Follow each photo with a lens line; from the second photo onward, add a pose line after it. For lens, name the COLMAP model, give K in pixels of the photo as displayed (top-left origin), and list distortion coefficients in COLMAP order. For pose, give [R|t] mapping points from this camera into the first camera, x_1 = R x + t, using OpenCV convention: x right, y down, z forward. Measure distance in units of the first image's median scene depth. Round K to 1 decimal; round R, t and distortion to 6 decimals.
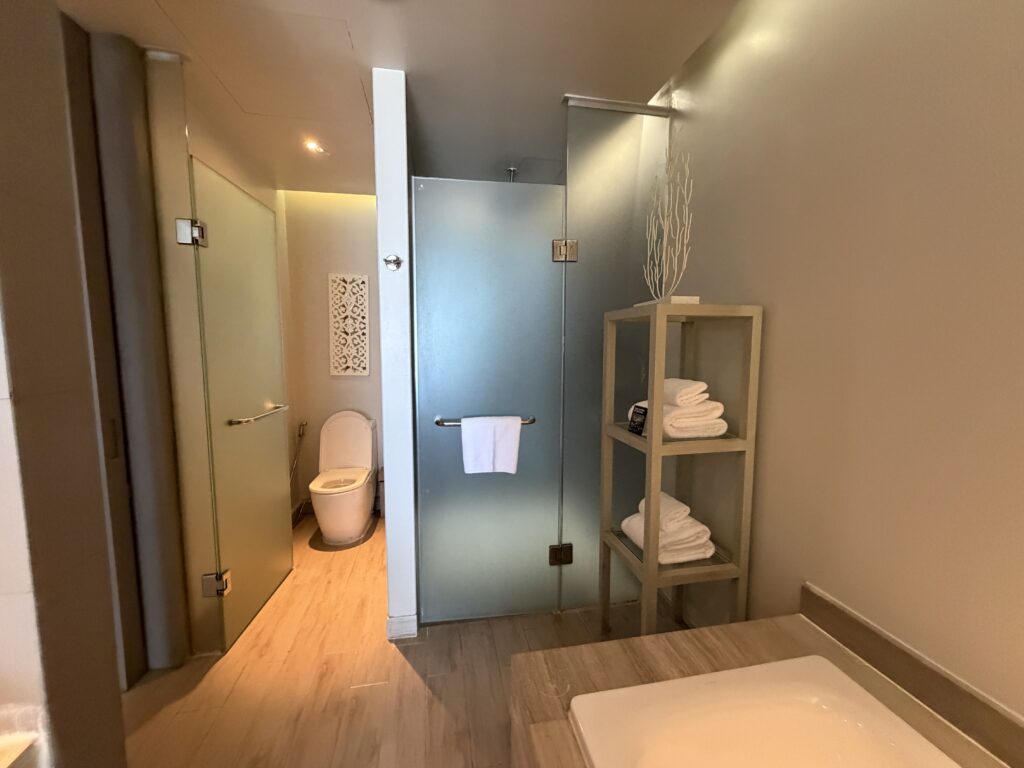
lens RADIAL K [[407.3, 0, 509.7], [0, 407.3, 384.9], [0, 0, 1]] dist [0.000040, -0.000156]
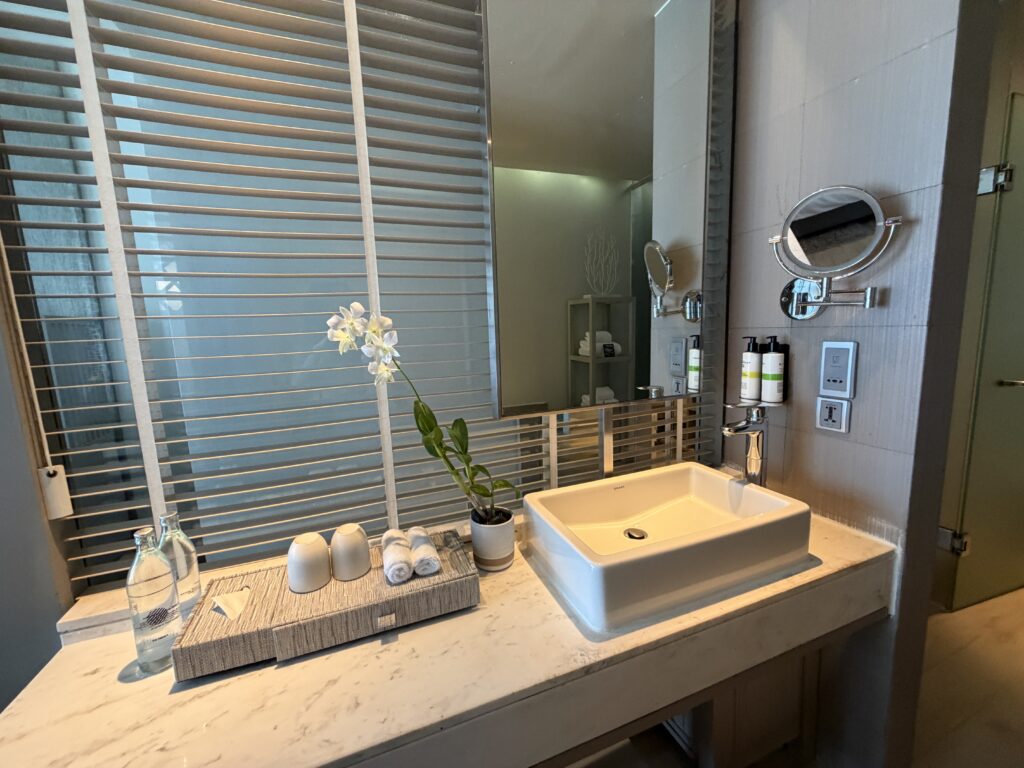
lens RADIAL K [[407.3, 0, 509.7], [0, 407.3, 384.9], [0, 0, 1]] dist [0.000040, -0.000156]
pose [[0.196275, 0.125386, -0.972499, -0.013014], [-0.061291, 0.991420, 0.115455, 0.067663], [0.978631, 0.036944, 0.202276, -0.308786]]
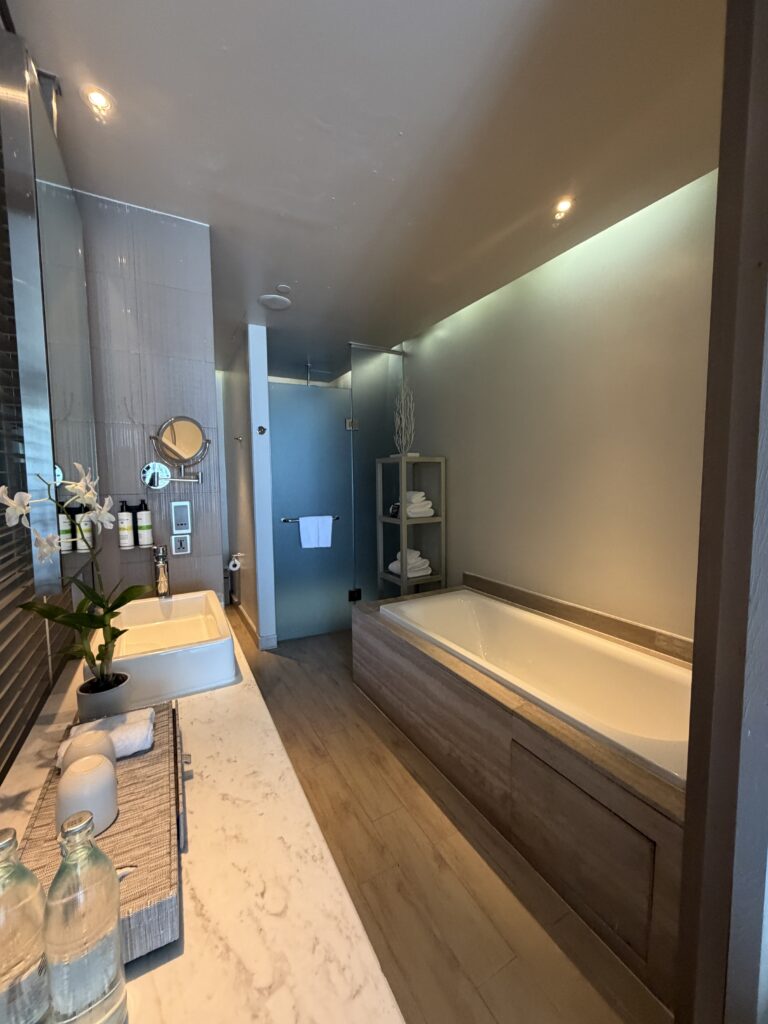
lens RADIAL K [[407.3, 0, 384.0], [0, 407.3, 512.0], [0, 0, 1]] dist [0.000040, -0.000156]
pose [[0.947605, -0.037600, 0.317223, -0.387256], [0.043475, 0.998989, -0.011458, 0.109098], [-0.316471, 0.024649, 0.948282, -0.928062]]
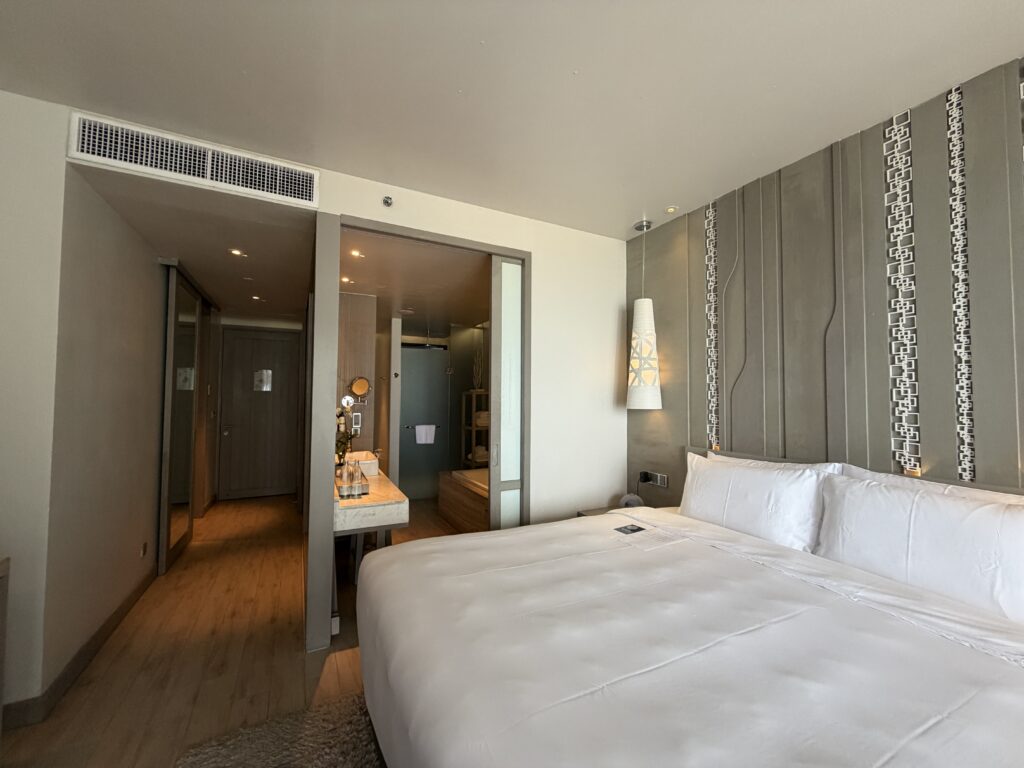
lens RADIAL K [[407.3, 0, 509.7], [0, 407.3, 384.9], [0, 0, 1]] dist [0.000040, -0.000156]
pose [[0.956793, 0.016909, 0.290279, -0.390299], [0.022380, 0.991064, -0.131498, 0.230158], [-0.289909, 0.132313, 0.947864, -2.464662]]
